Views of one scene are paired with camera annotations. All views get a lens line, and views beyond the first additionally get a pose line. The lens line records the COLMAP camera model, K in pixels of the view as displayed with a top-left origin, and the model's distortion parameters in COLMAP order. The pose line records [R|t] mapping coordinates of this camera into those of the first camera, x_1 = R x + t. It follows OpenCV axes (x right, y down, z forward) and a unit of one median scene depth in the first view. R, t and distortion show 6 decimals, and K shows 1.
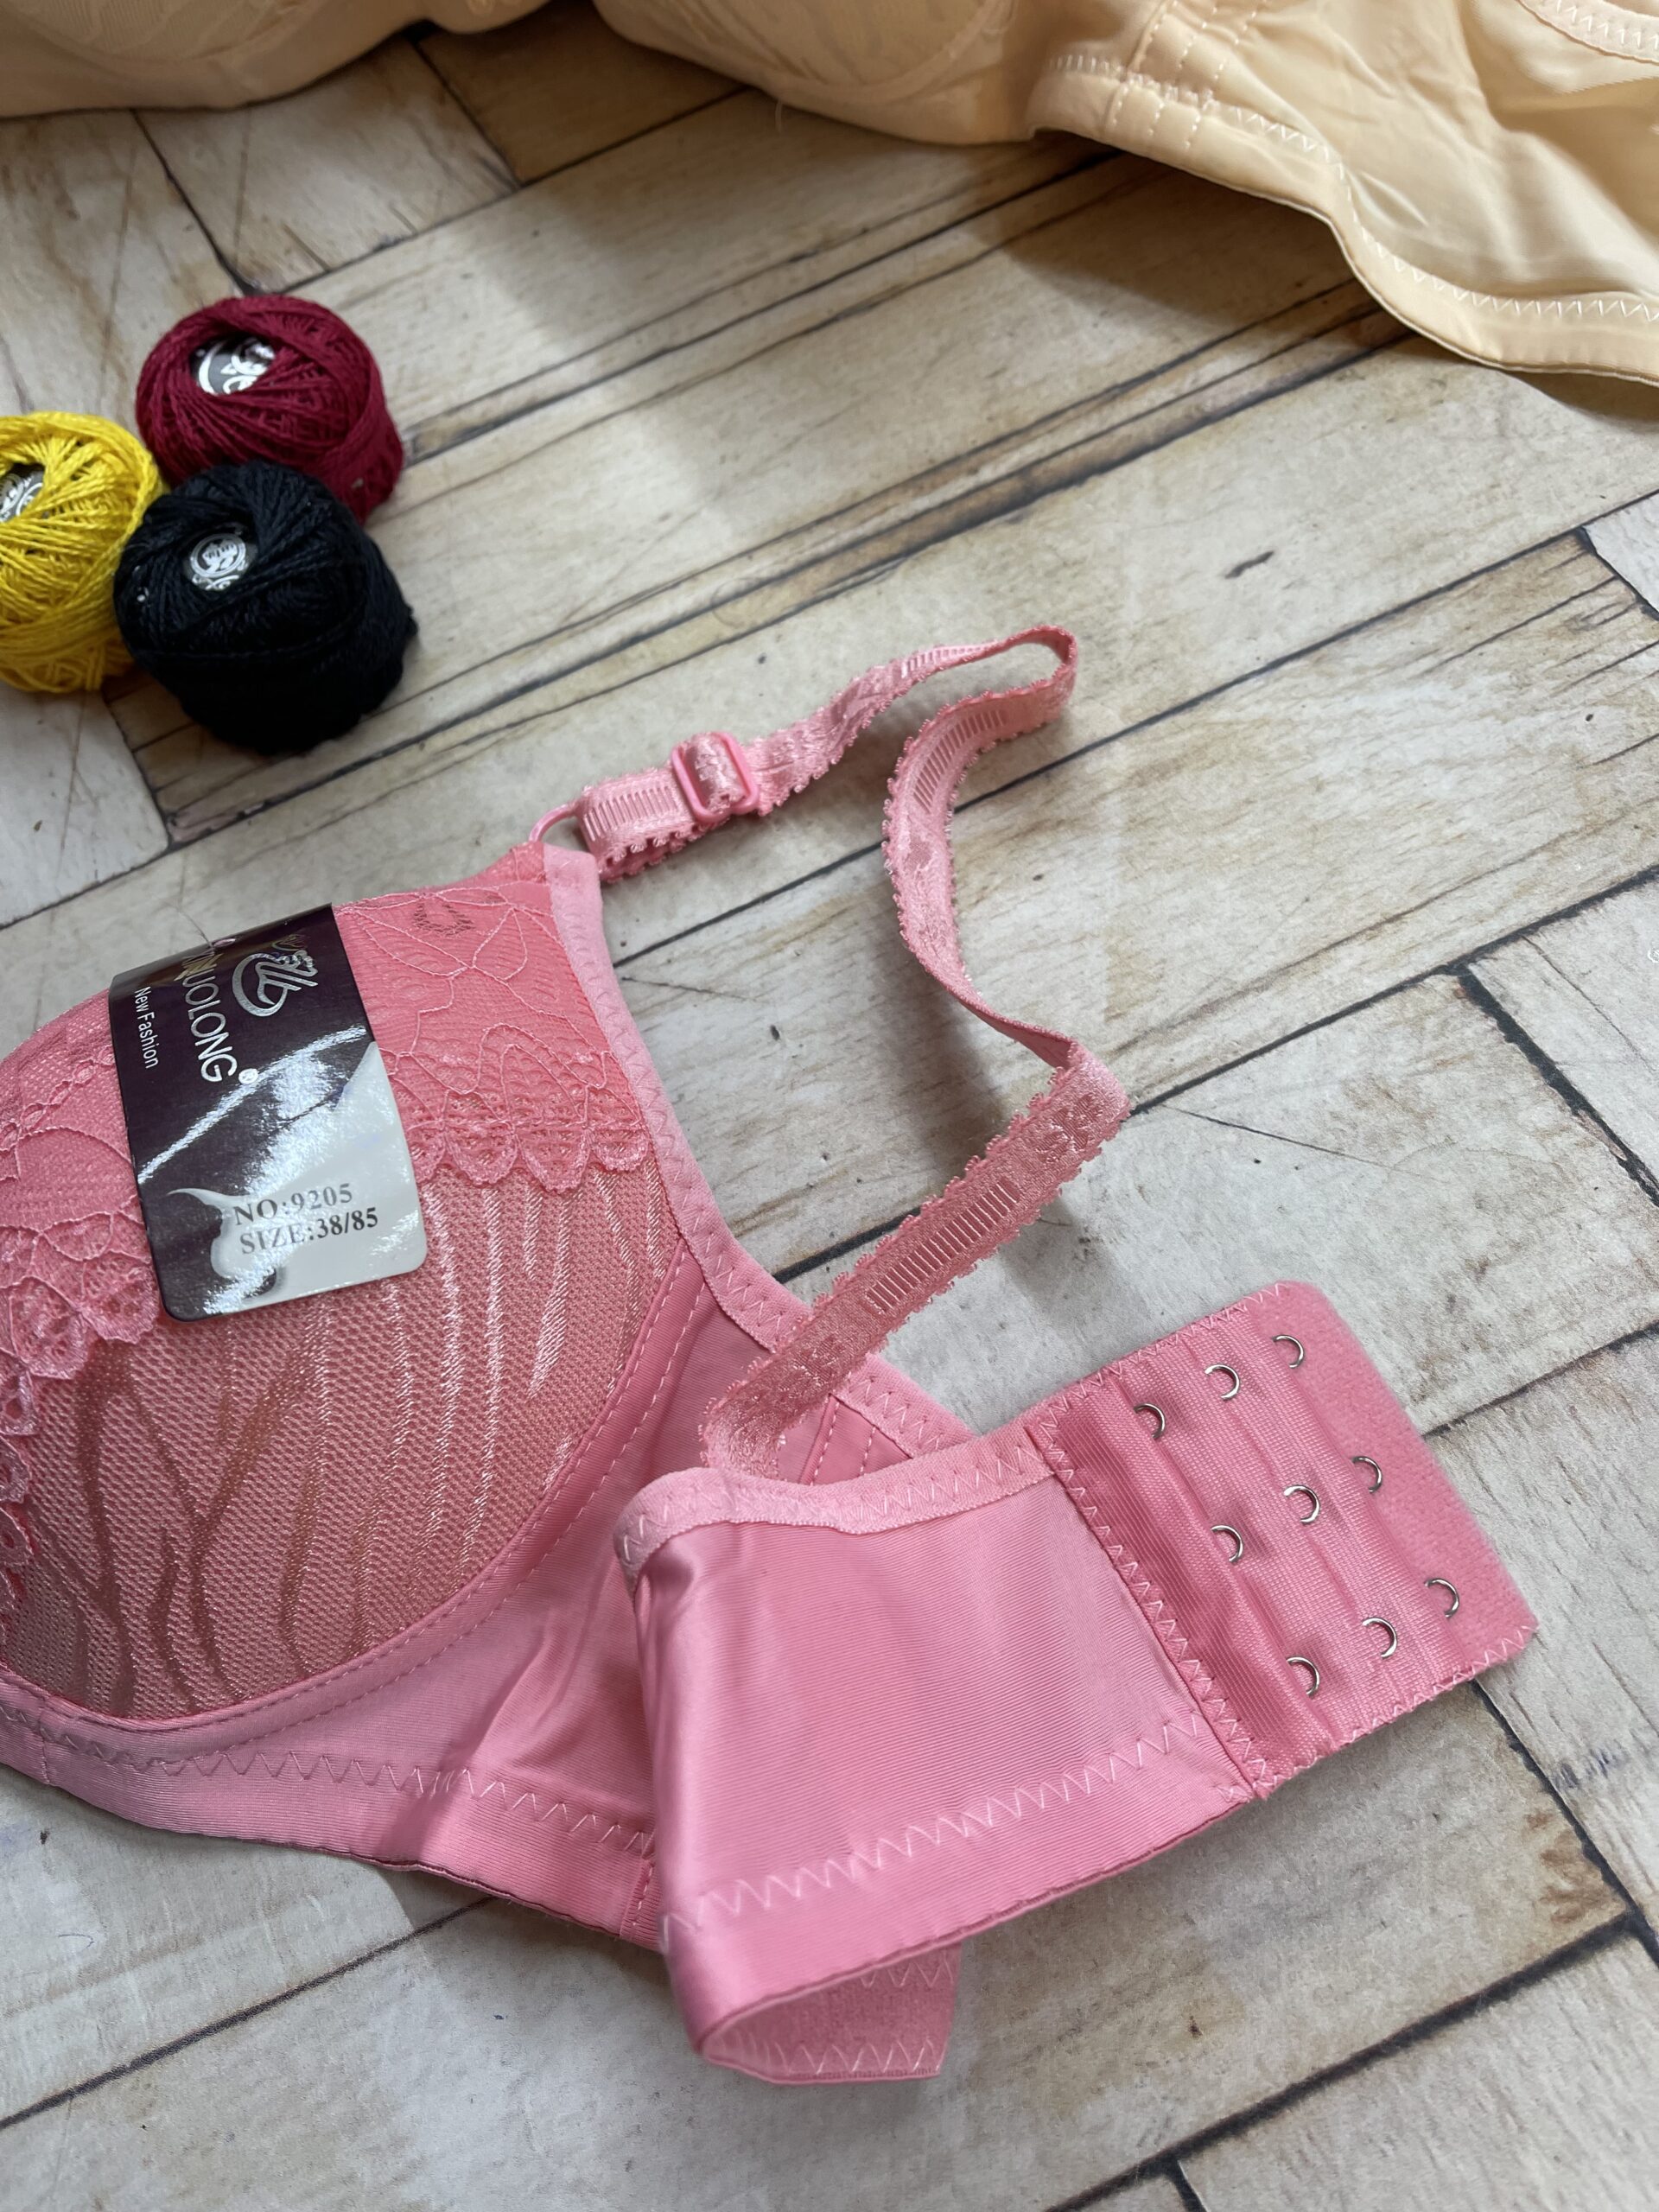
lens RADIAL K [[1730.3, 0, 849.8], [0, 1730.3, 1147.7], [0, 0, 1]] dist [0.048587, -0.091698]
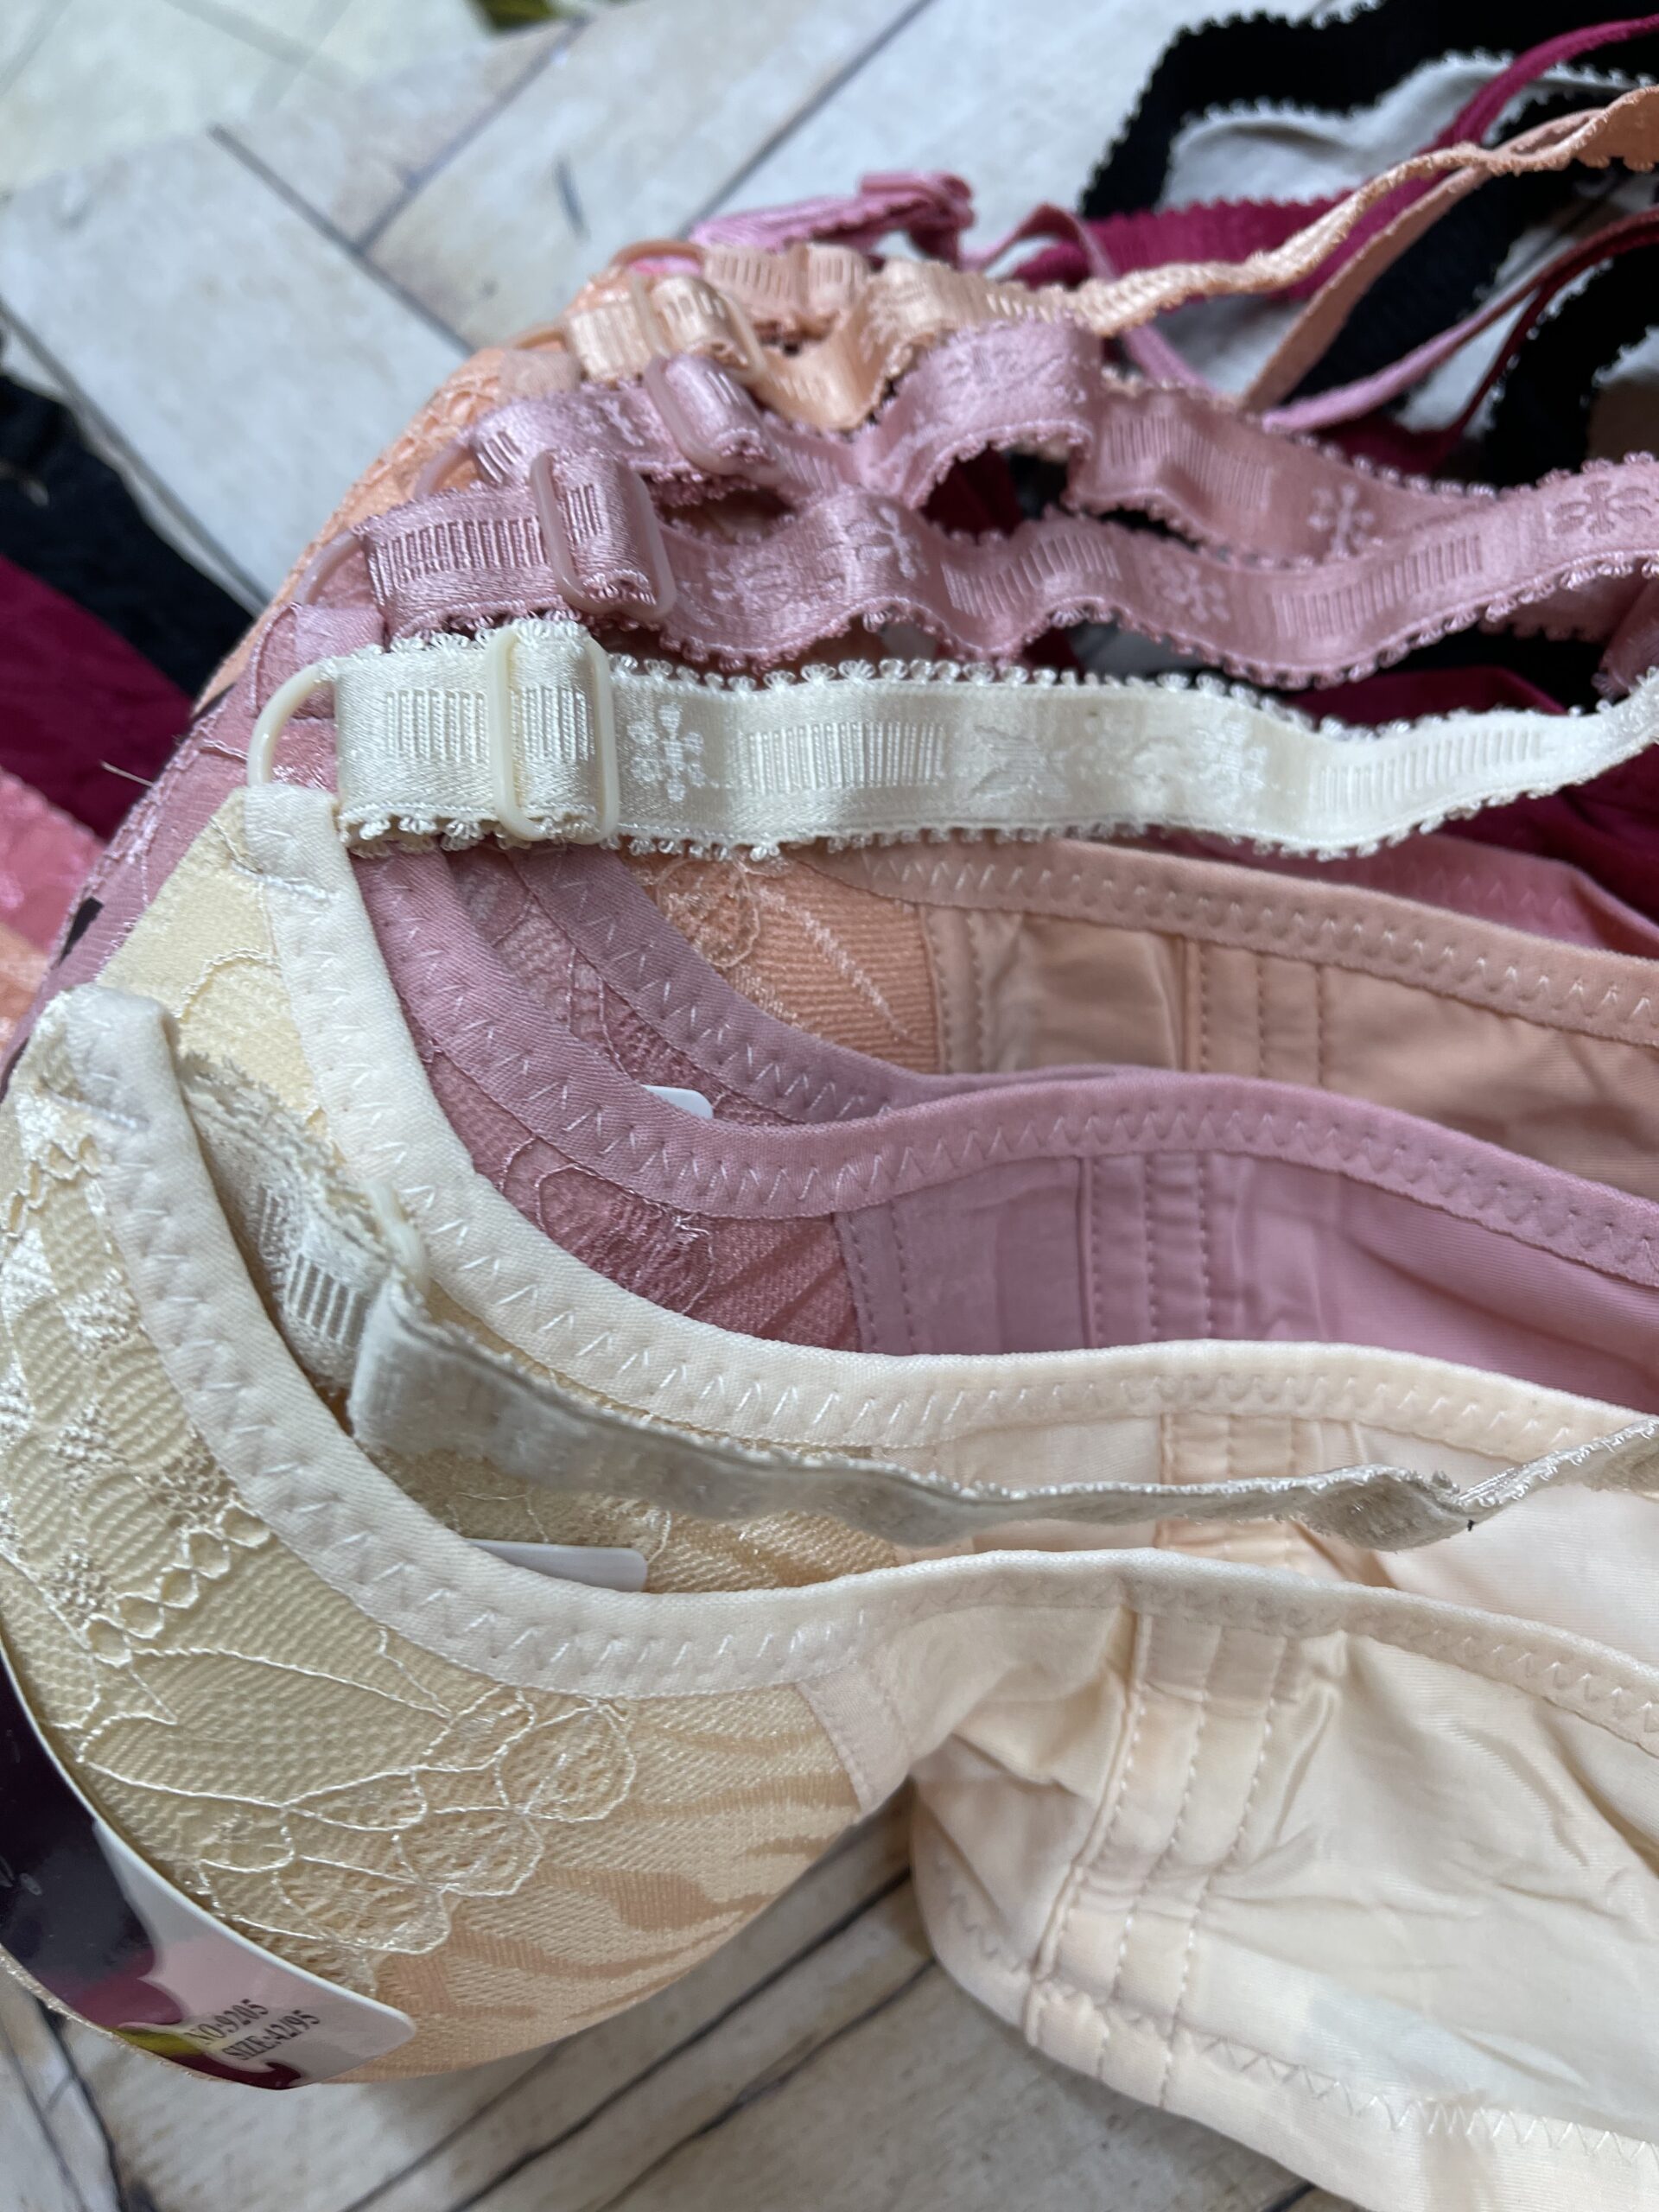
lens RADIAL K [[1788.0, 0, 829.5], [0, 1788.0, 1106.0], [0, 0, 1]] dist [0.055281, -0.141534]
pose [[0.943841, -0.266341, -0.195517, 0.292324], [0.283336, 0.956862, 0.064304, -0.964324], [0.169956, -0.116090, 0.978590, 0.387314]]
